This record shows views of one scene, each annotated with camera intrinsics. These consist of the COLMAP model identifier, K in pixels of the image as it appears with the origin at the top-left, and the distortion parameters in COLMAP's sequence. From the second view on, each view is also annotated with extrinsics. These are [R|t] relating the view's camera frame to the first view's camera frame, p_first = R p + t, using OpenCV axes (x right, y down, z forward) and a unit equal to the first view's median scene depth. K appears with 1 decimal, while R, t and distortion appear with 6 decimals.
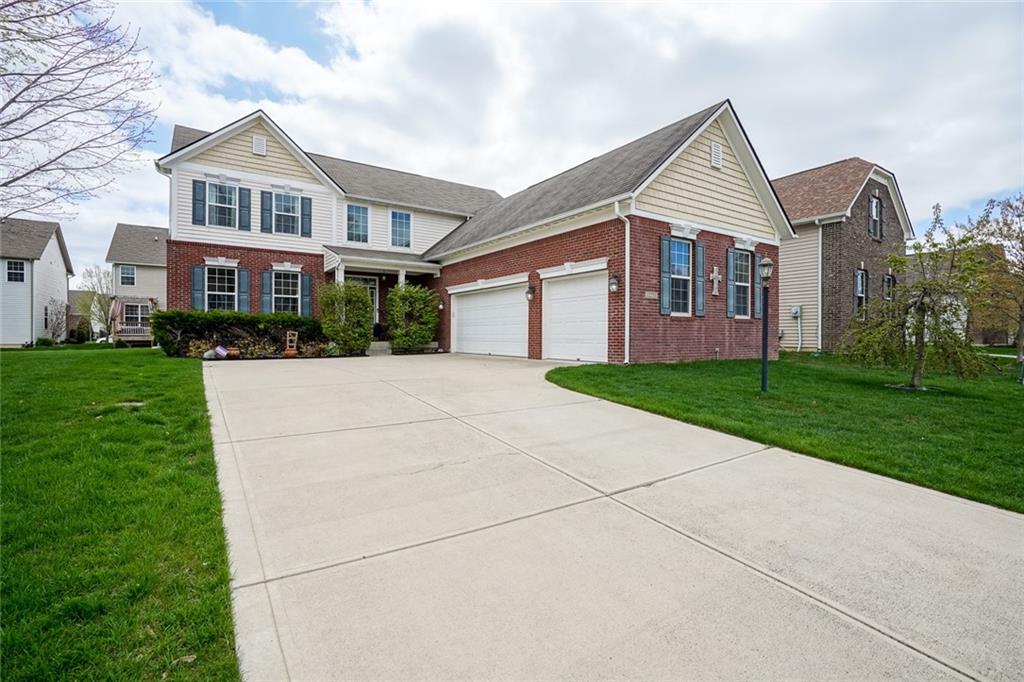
lens RADIAL K [[472.4, 0, 422.0], [0, 472.4, 331.6], [0, 0, 1]] dist [-0.001674, -0.000062]
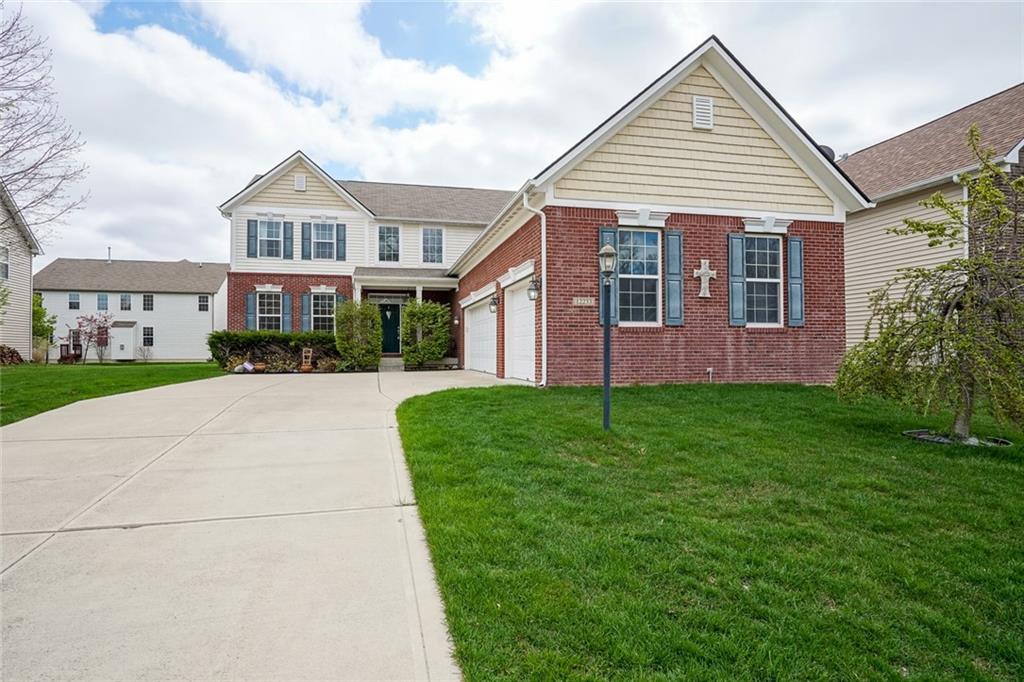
lens RADIAL K [[463.4, 0, 508.0], [0, 463.4, 340.4], [0, 0, 1]] dist [-0.002961, 0.000226]
pose [[0.926676, -0.011848, -0.375675, 0.519691], [0.006827, 0.999869, -0.014694, 0.000107], [0.375799, 0.011051, 0.926635, 0.170403]]
